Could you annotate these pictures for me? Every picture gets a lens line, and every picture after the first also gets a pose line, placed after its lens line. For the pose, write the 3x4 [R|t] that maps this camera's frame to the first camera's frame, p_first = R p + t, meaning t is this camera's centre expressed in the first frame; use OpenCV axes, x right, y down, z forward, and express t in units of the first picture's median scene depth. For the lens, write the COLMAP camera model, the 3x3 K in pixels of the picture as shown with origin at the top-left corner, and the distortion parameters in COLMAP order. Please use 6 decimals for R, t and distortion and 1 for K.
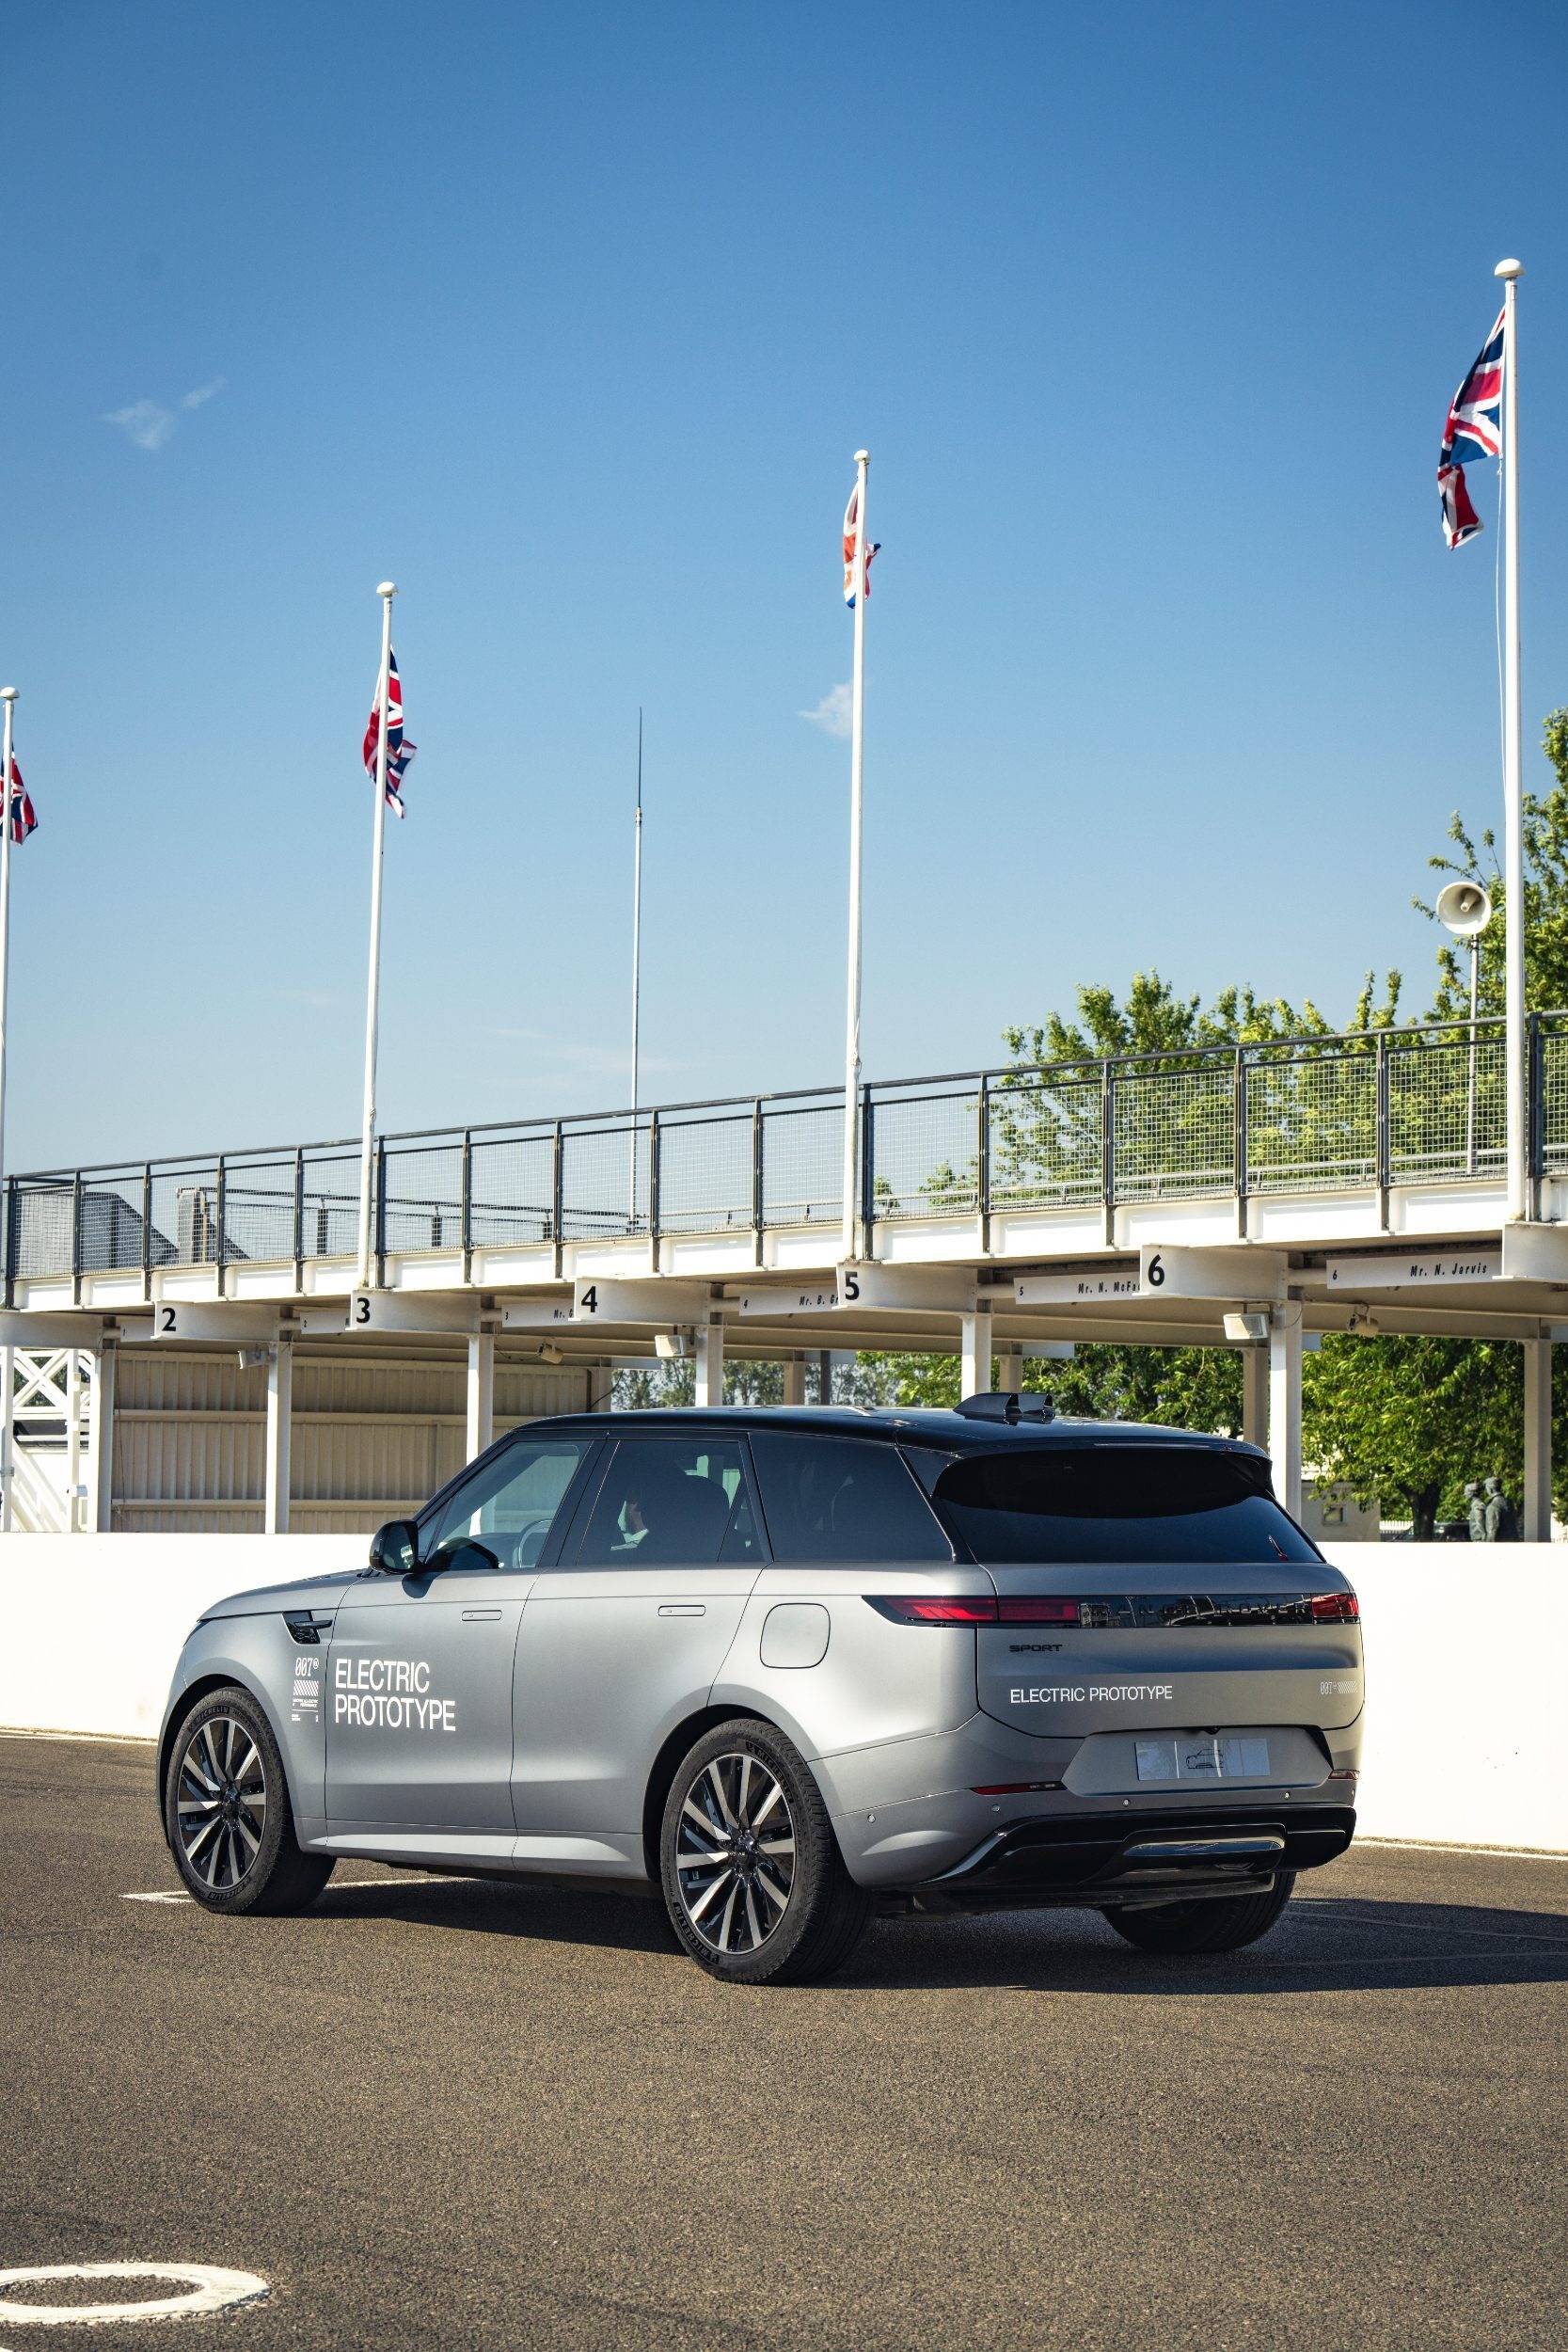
lens RADIAL K [[4482.8, 0, 782.7], [0, 4482.8, 1258.7], [0, 0, 1]] dist [0.091454, 0.210934]
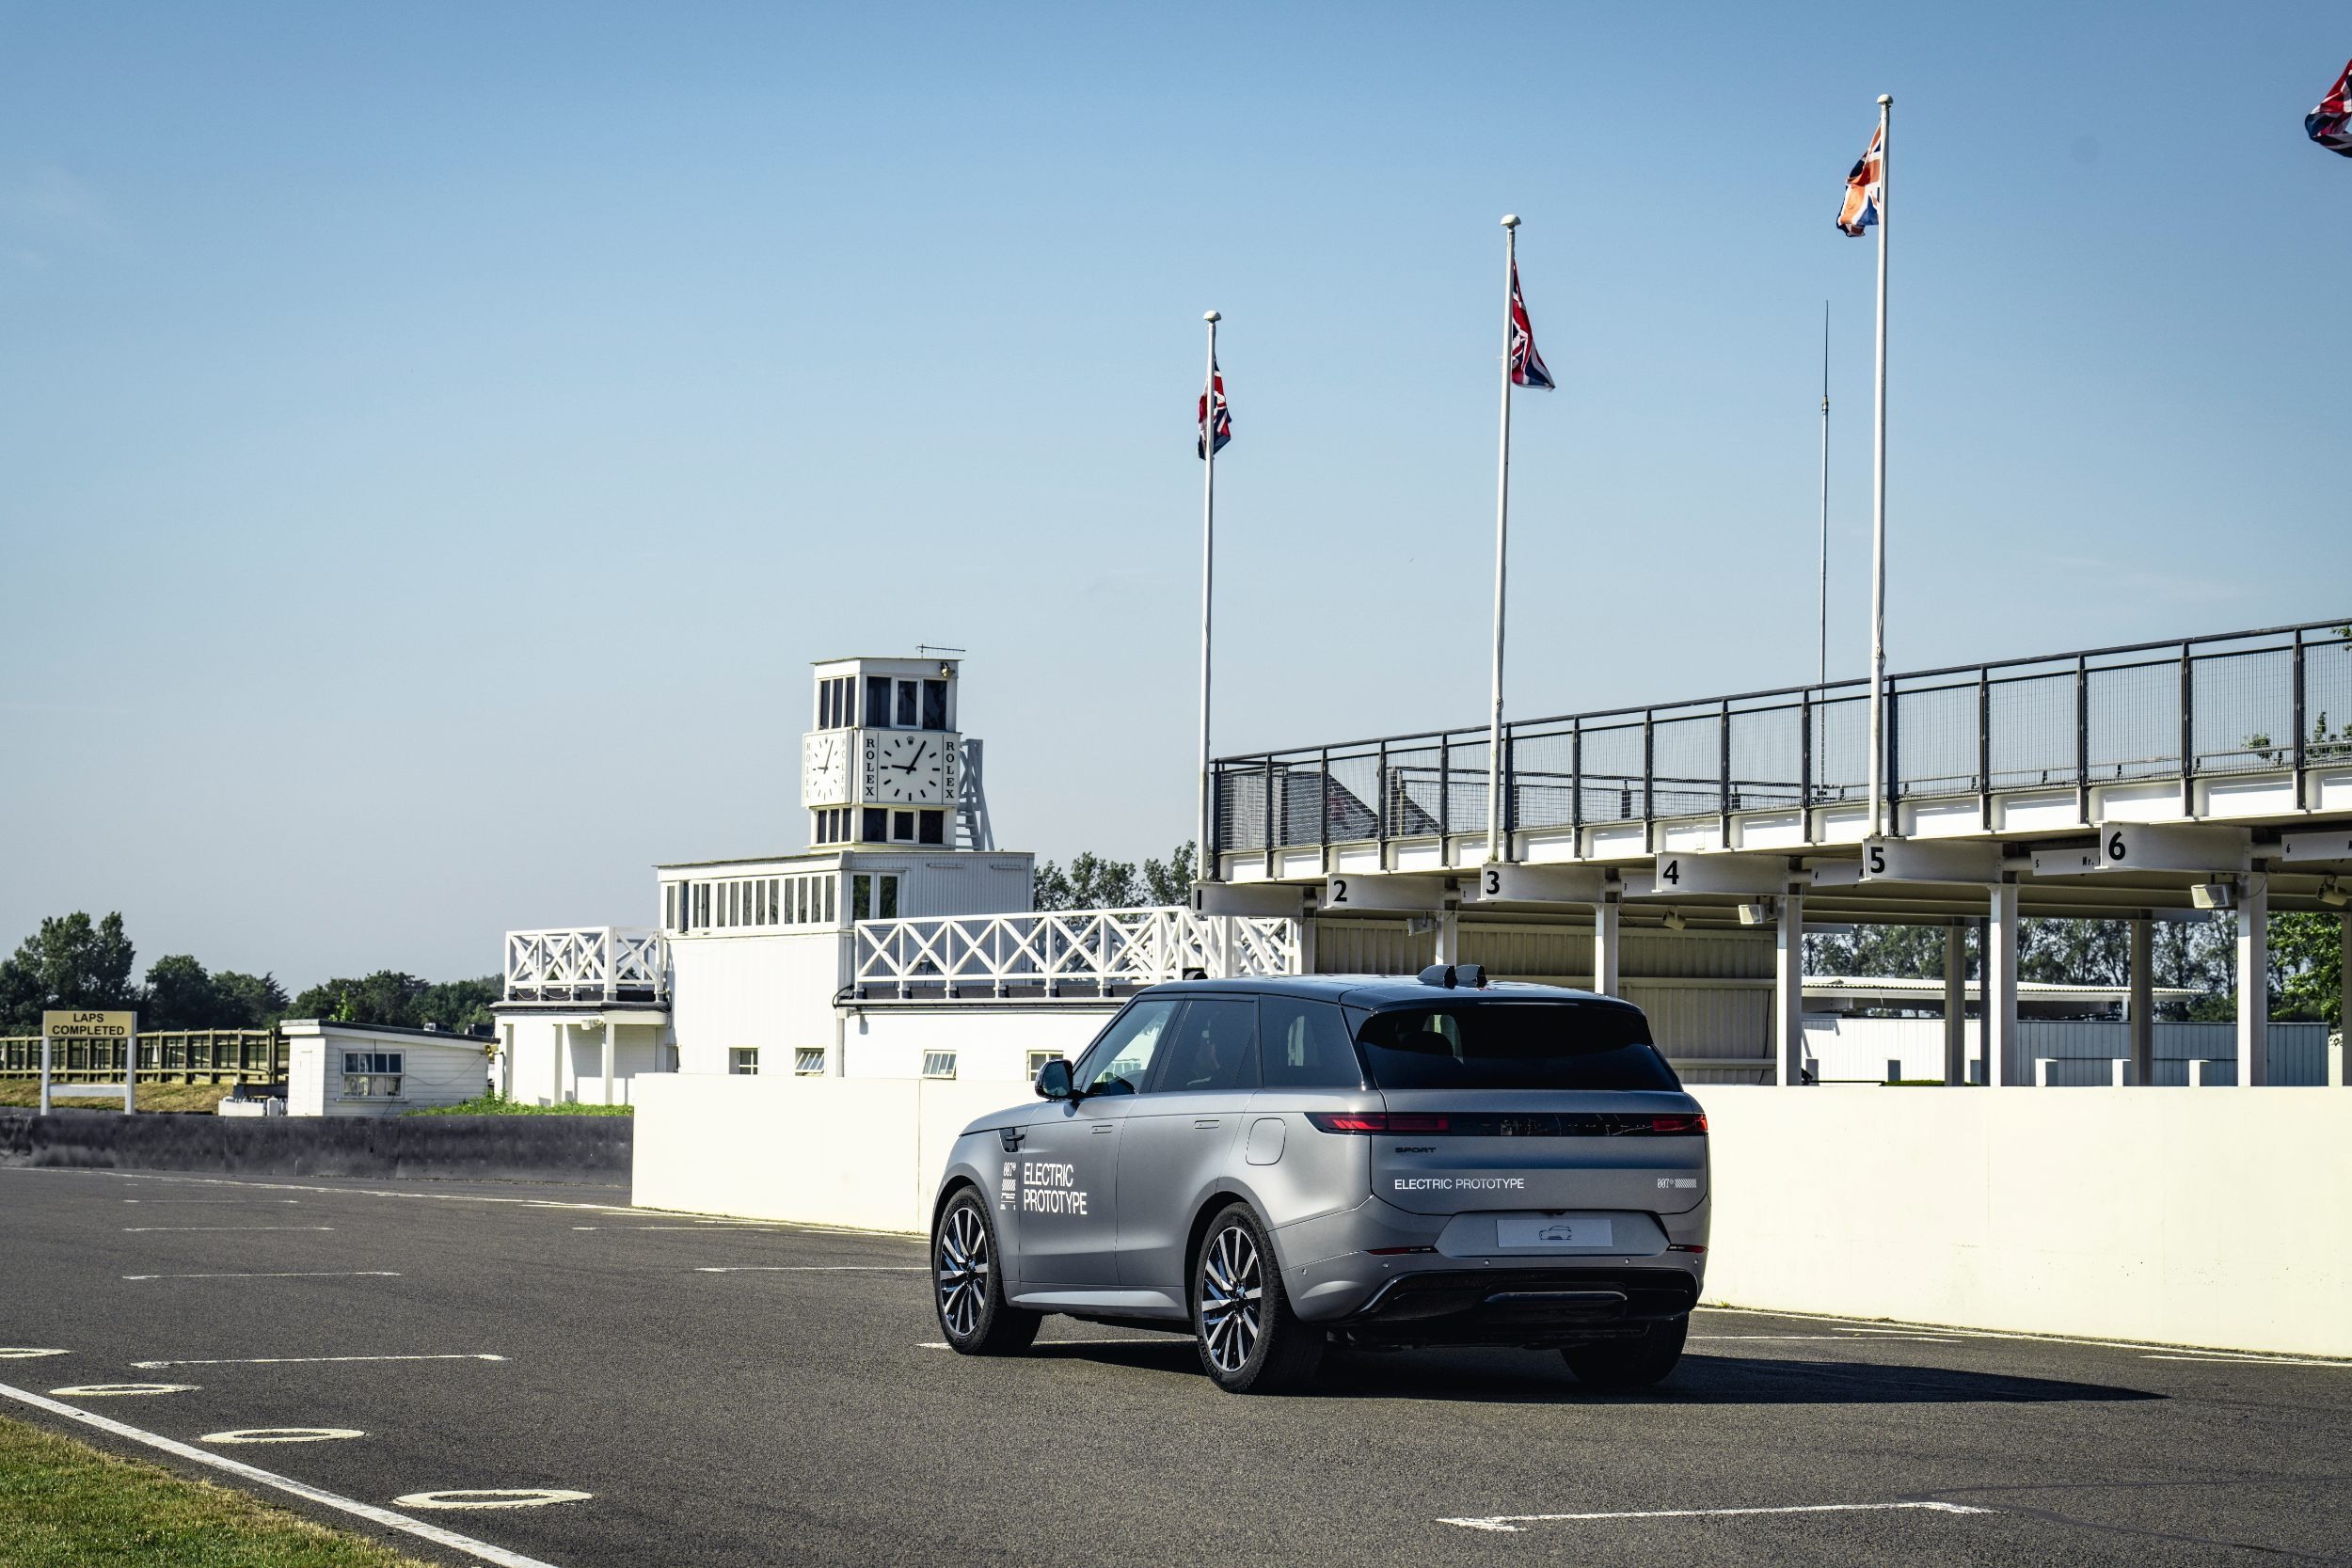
lens RADIAL K [[4482.8, 0, 1176.0], [0, 4482.8, 784.0], [0, 0, 1]] dist [0.091454, 0.210934]
pose [[0.977136, -0.011905, -0.212282, 0.091102], [0.010194, 0.999906, -0.009151, -0.004691], [0.212371, 0.006778, 0.977166, -0.120927]]
